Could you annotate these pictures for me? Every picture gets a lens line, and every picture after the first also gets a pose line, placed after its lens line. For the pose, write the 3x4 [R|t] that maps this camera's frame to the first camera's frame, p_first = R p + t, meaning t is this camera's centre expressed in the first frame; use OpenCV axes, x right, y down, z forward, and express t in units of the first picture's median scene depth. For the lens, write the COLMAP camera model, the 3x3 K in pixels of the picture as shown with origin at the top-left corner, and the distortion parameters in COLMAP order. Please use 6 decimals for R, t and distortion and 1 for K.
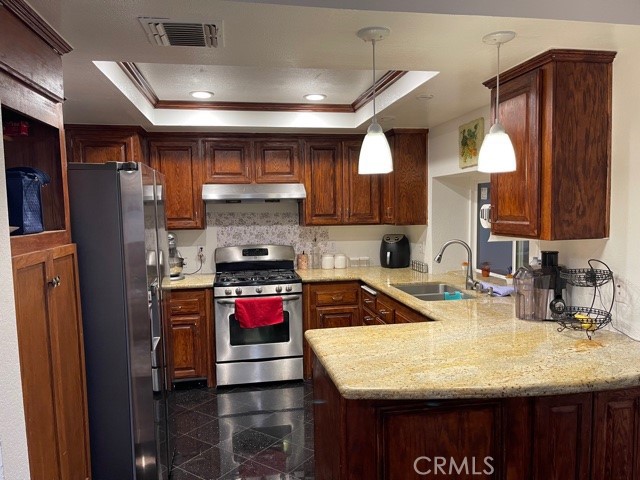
lens RADIAL K [[480.9, 0, 316.6], [0, 480.9, 243.8], [0, 0, 1]] dist [0.060382, -0.076594]
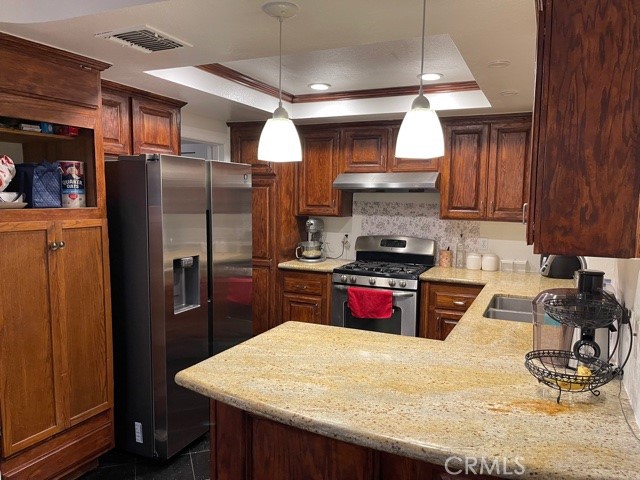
lens RADIAL K [[480.9, 0, 315.8], [0, 480.9, 242.8], [0, 0, 1]] dist [0.060382, -0.076594]
pose [[0.821397, 0.084473, -0.564067, 0.333241], [-0.072914, 0.996409, 0.043040, -0.016066], [0.565677, 0.005775, 0.824607, 0.124951]]
